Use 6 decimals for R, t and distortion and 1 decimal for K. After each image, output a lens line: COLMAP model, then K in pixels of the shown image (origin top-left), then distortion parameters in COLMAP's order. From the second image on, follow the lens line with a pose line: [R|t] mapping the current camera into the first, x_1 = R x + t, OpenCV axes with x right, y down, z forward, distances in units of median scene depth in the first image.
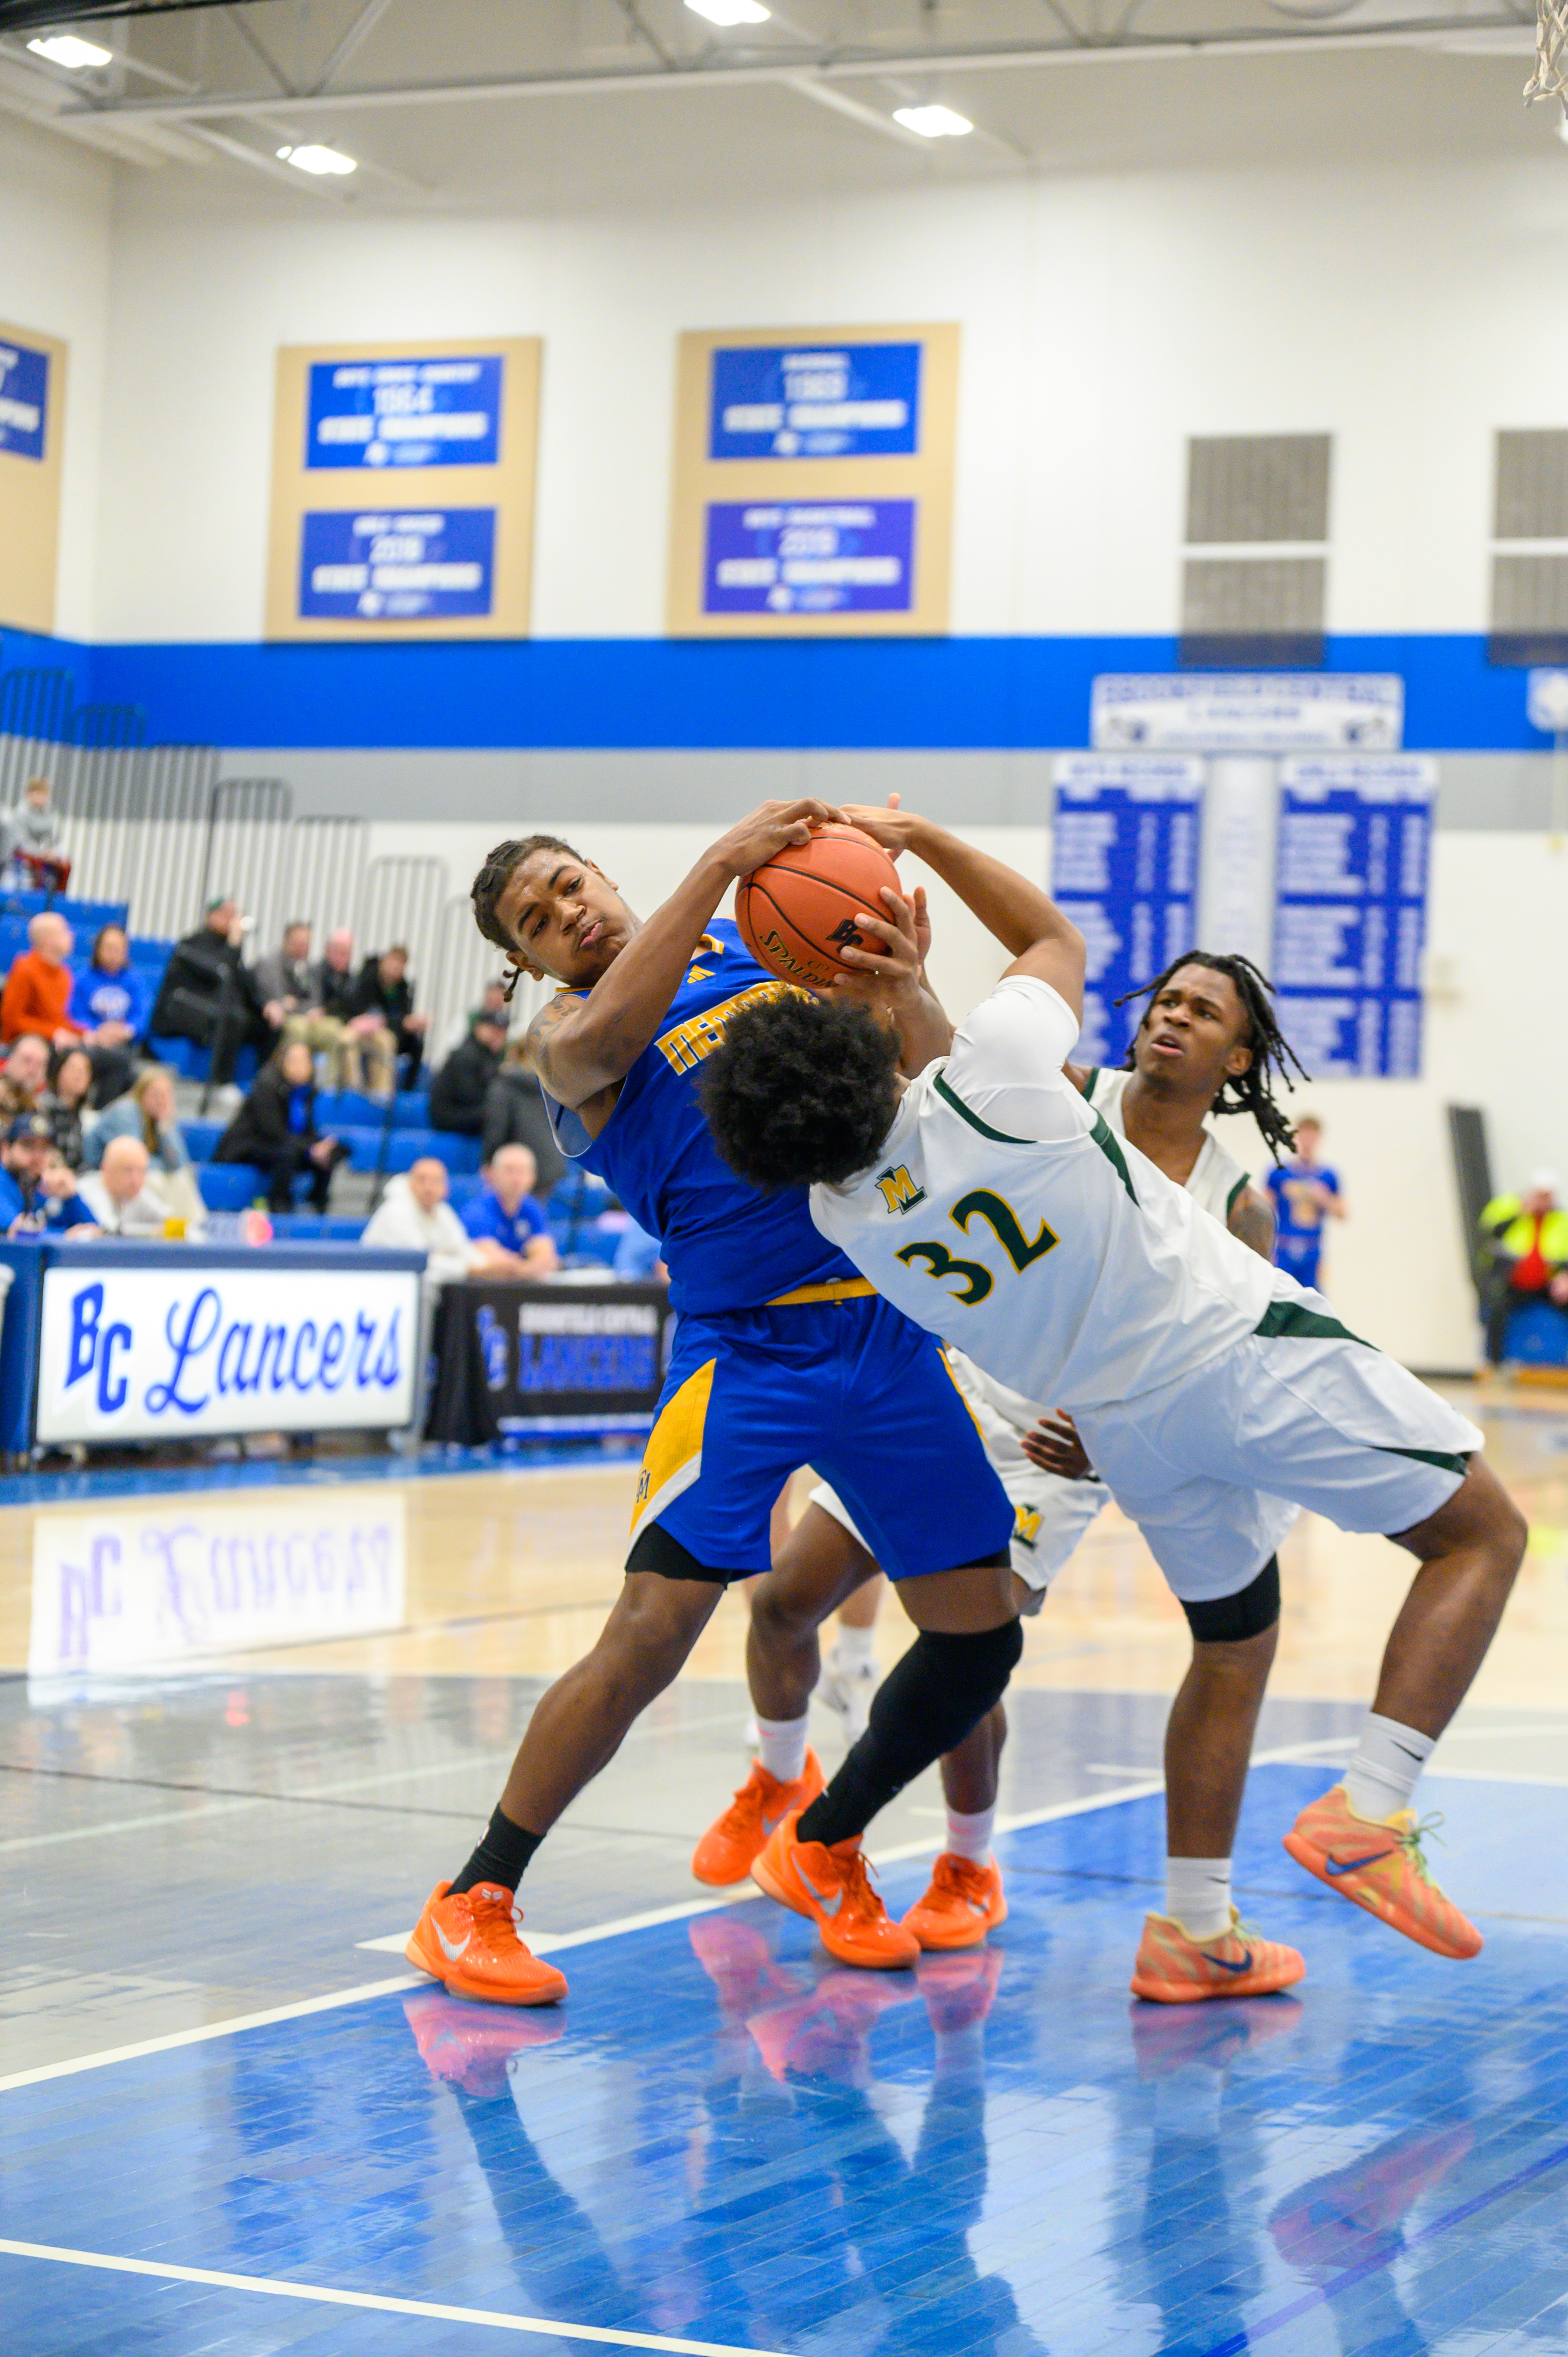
lens RADIAL K [[5140.5, 0, 784.0], [0, 5140.5, 1178.5], [0, 0, 1]] dist [-0.168404, 0.610699]
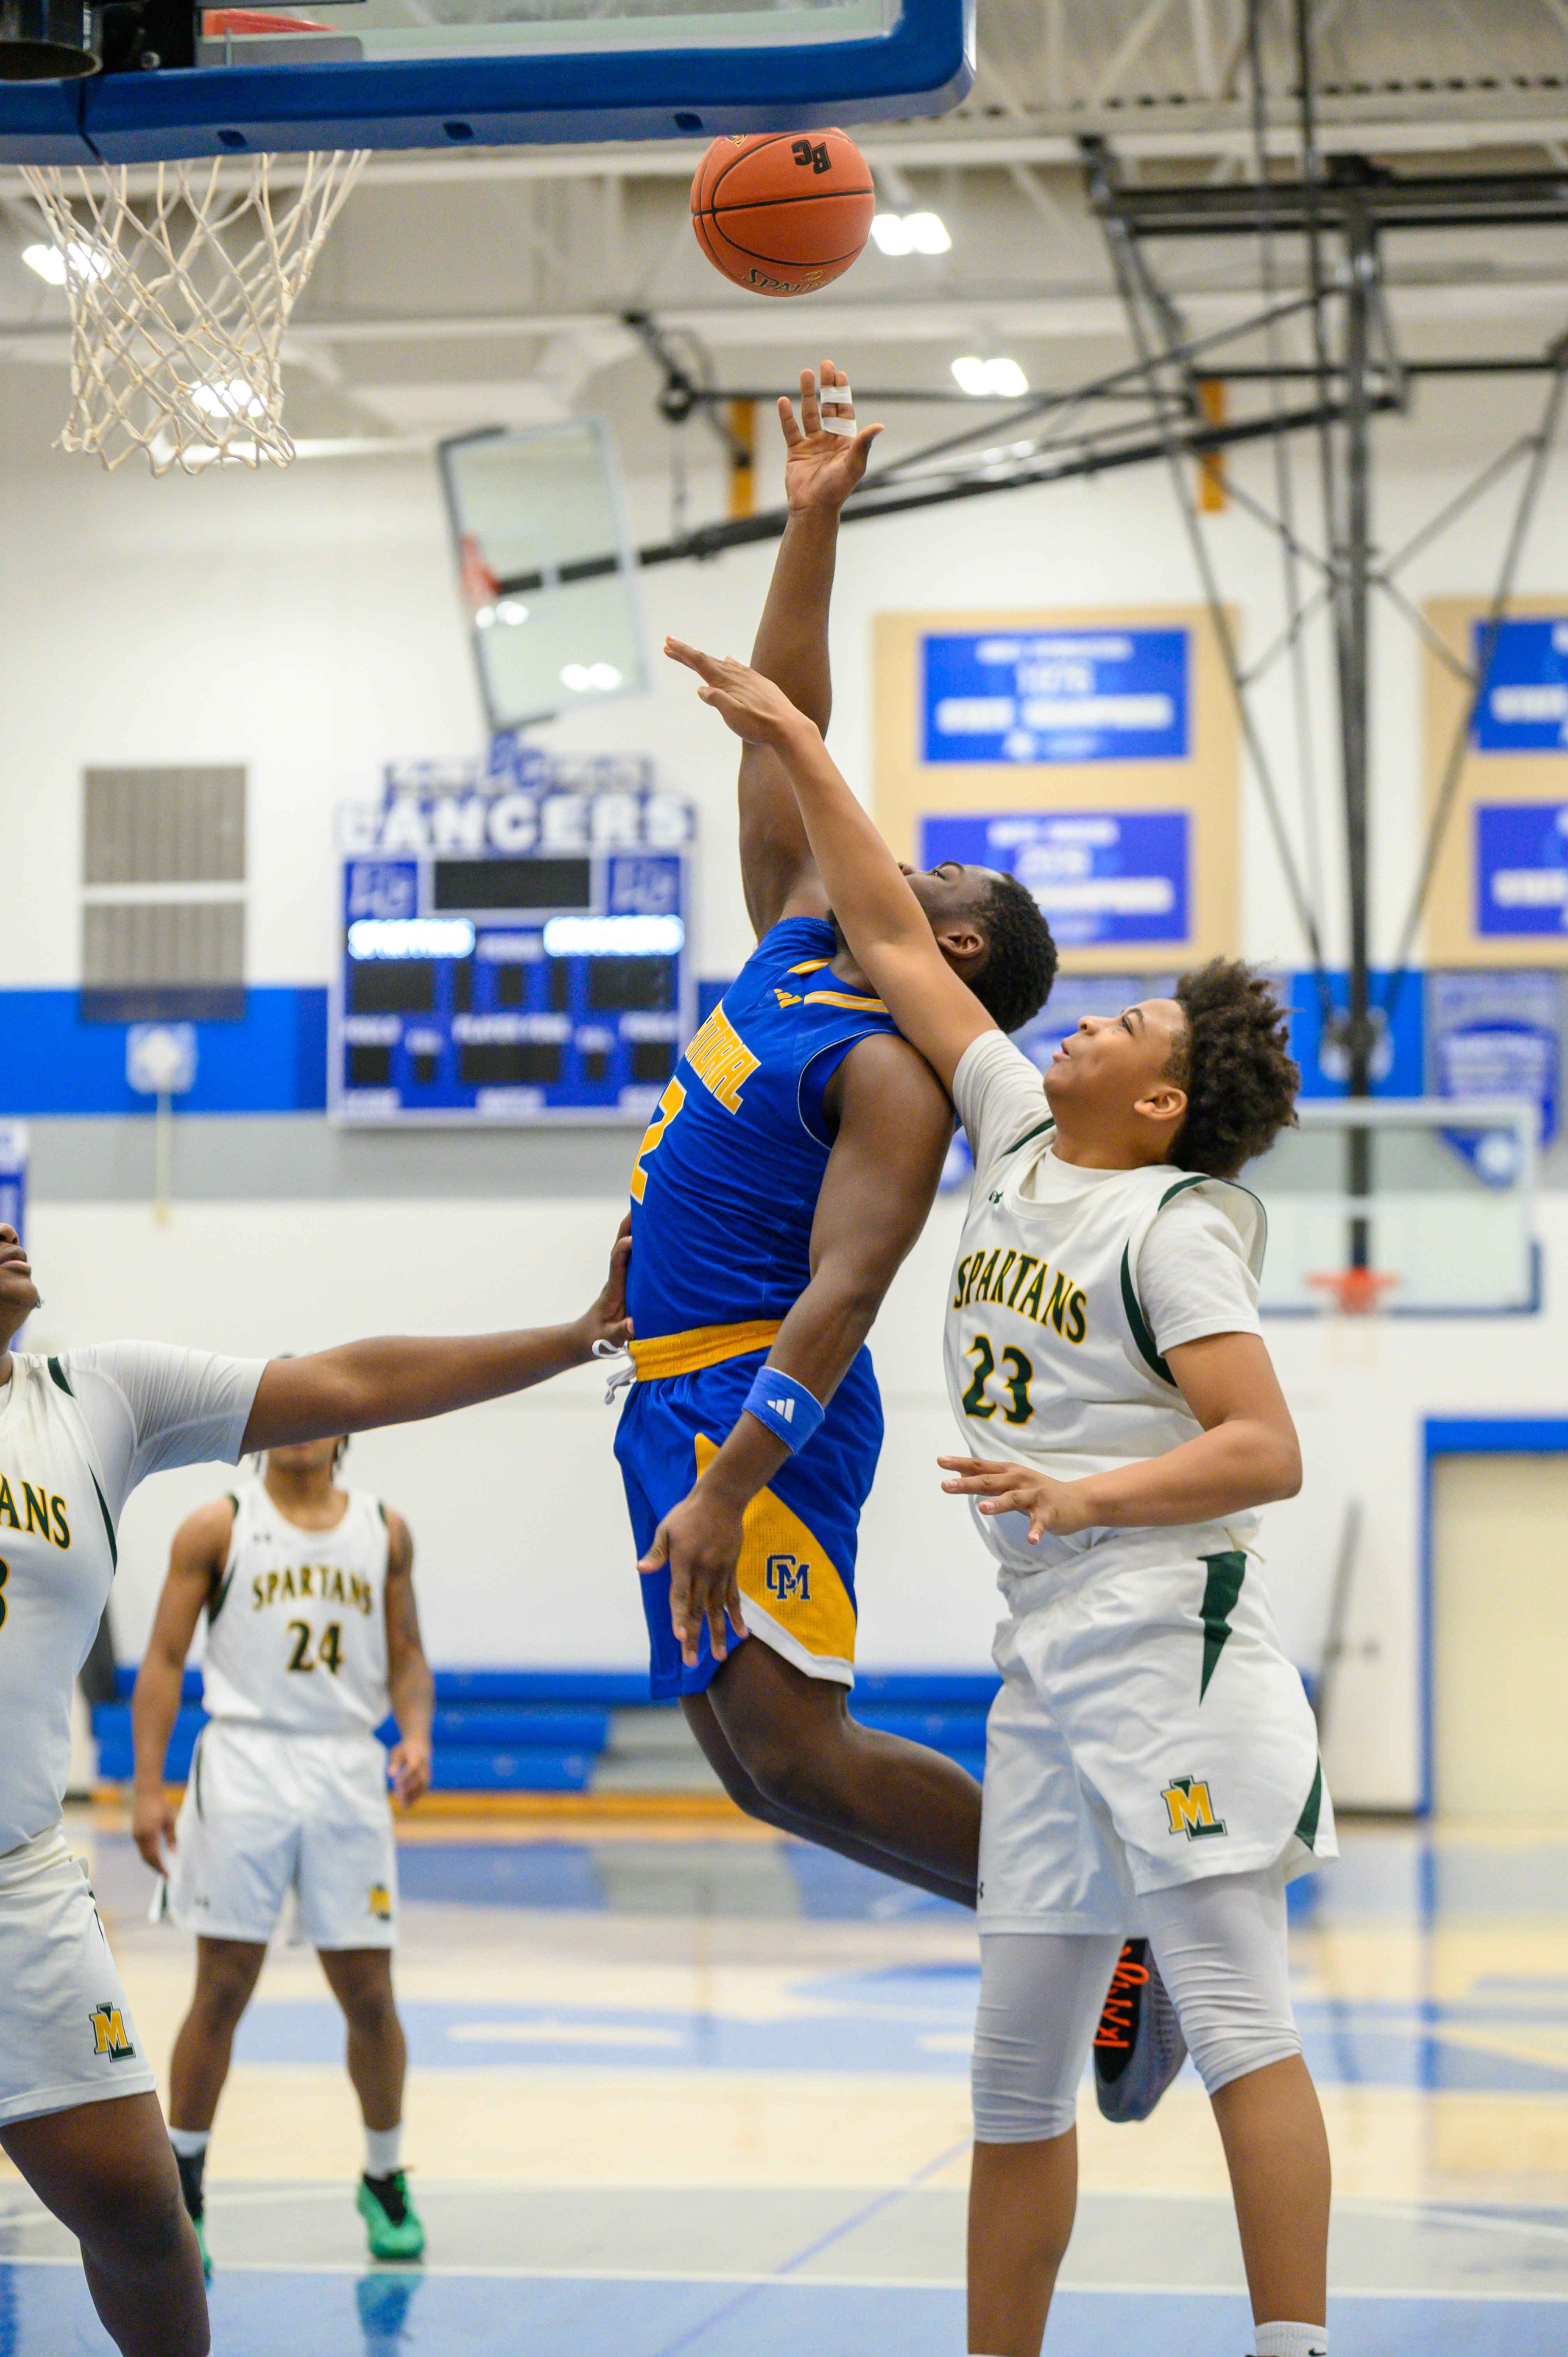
lens RADIAL K [[5609.9, 0, 784.0], [0, 5609.9, 1178.5], [0, 0, 1]] dist [-0.040203, -0.186353]
pose [[0.962979, -0.018319, 0.268953, -0.355226], [0.037686, 0.997039, -0.067023, -0.014616], [-0.266929, 0.074678, 0.960818, 0.158804]]
